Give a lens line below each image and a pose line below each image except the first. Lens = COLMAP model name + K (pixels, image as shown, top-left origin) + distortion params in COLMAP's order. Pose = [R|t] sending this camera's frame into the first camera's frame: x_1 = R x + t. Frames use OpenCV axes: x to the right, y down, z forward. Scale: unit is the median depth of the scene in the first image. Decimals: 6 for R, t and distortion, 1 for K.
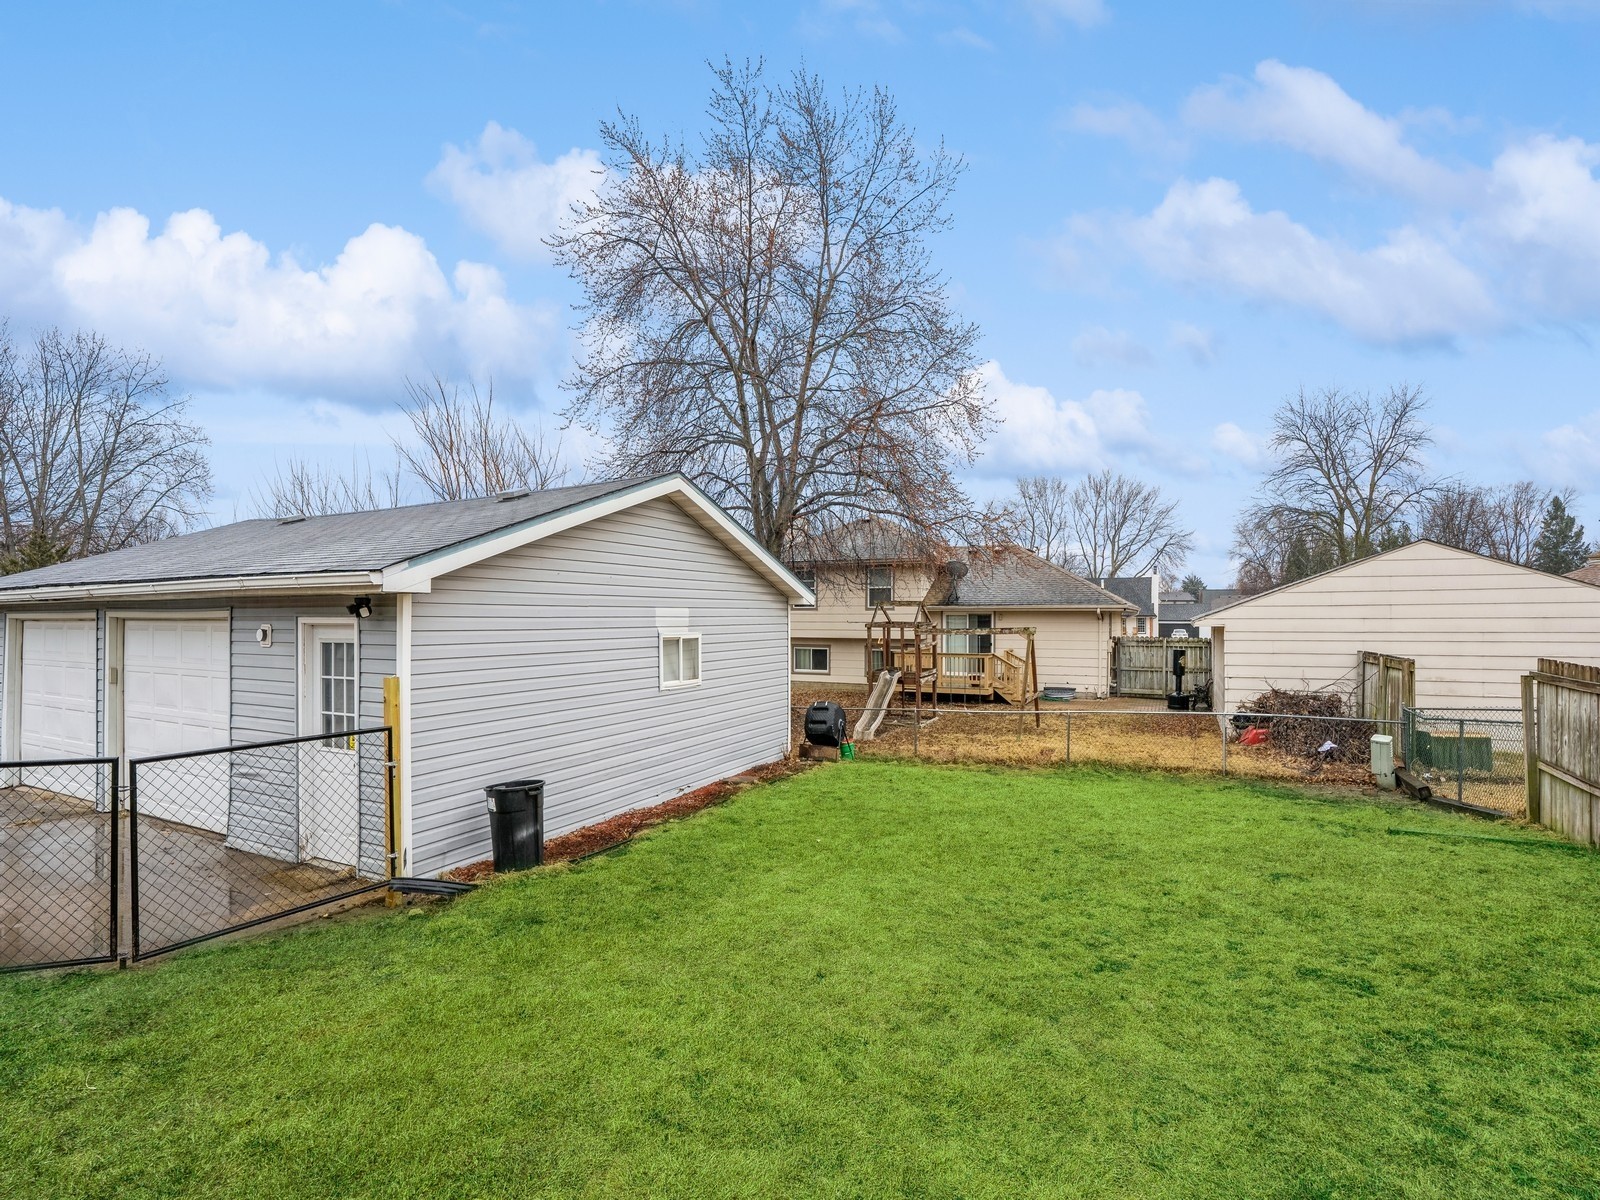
lens RADIAL K [[749.9, 0, 788.7], [0, 749.9, 586.1], [0, 0, 1]] dist [-0.065126, 0.022693]
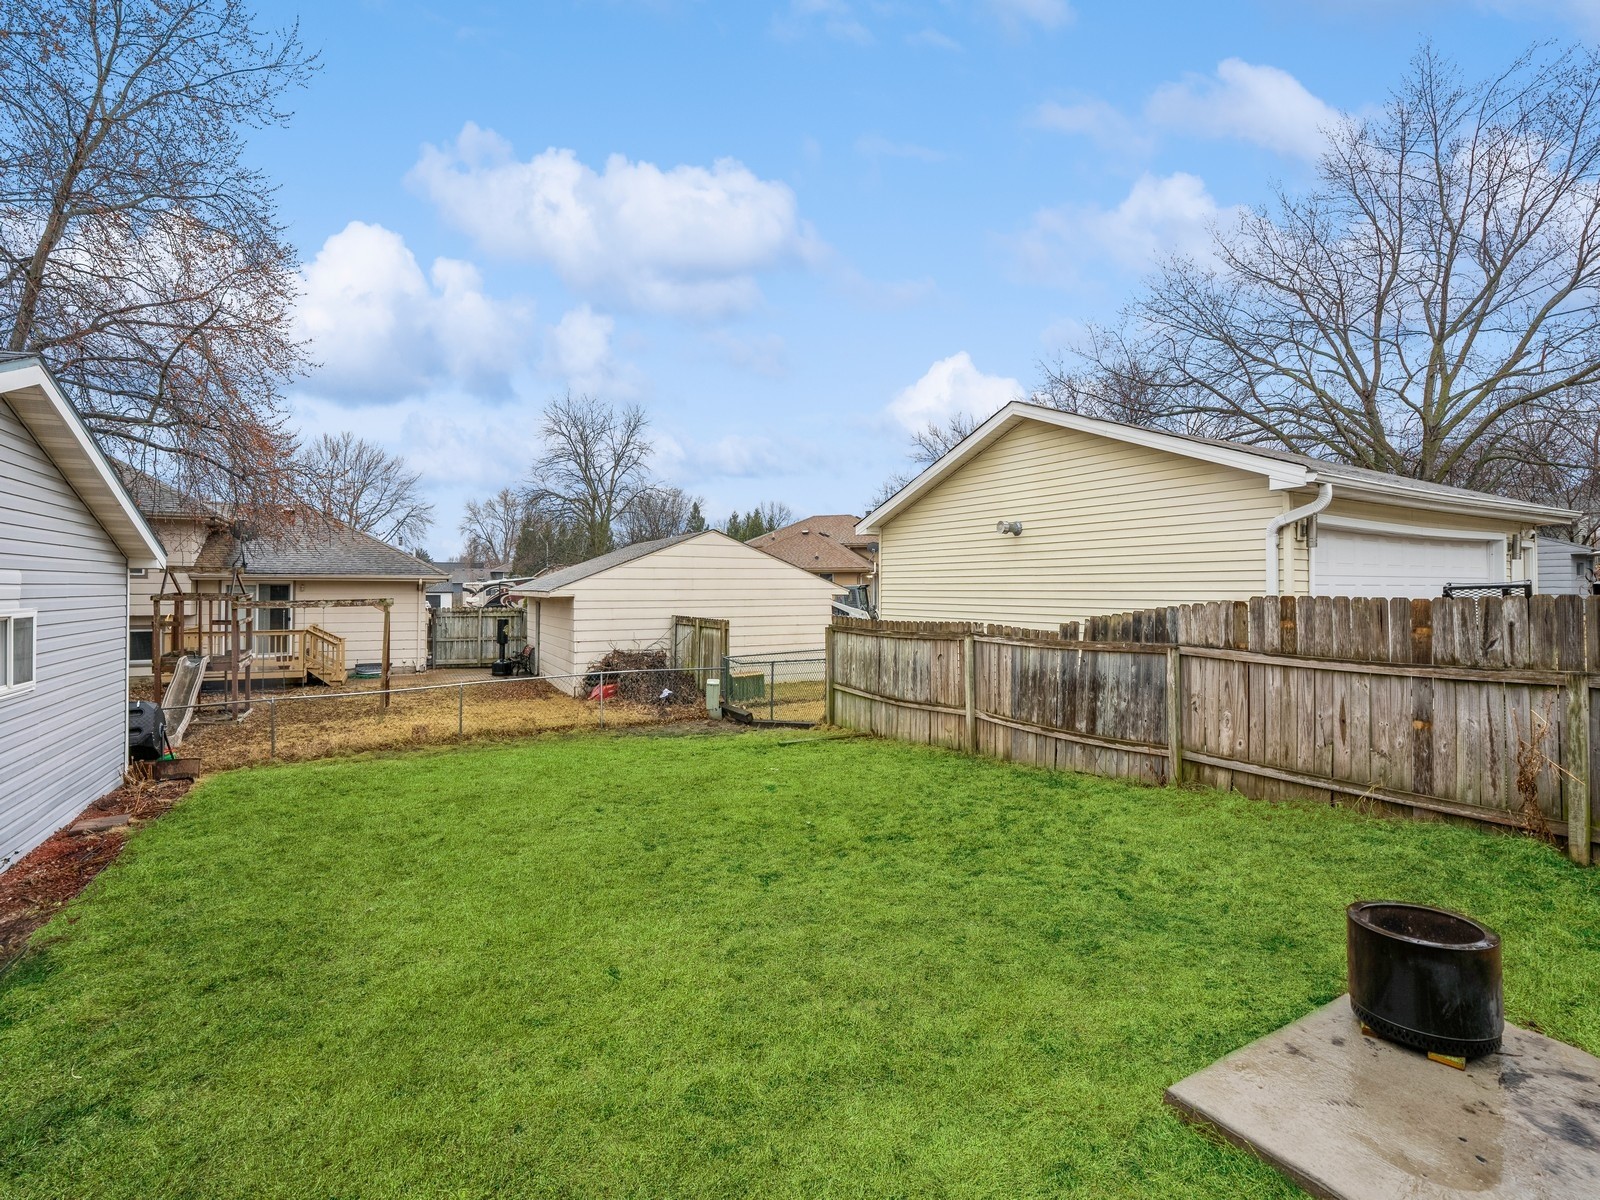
lens RADIAL K [[745.5, 0, 799.1], [0, 745.5, 560.8], [0, 0, 1]] dist [-0.064810, 0.018226]
pose [[0.594571, 0.029374, 0.803507, -0.123882], [-0.032655, 0.999390, -0.012371, 0.003747], [-0.803380, -0.018884, 0.595167, 0.061939]]
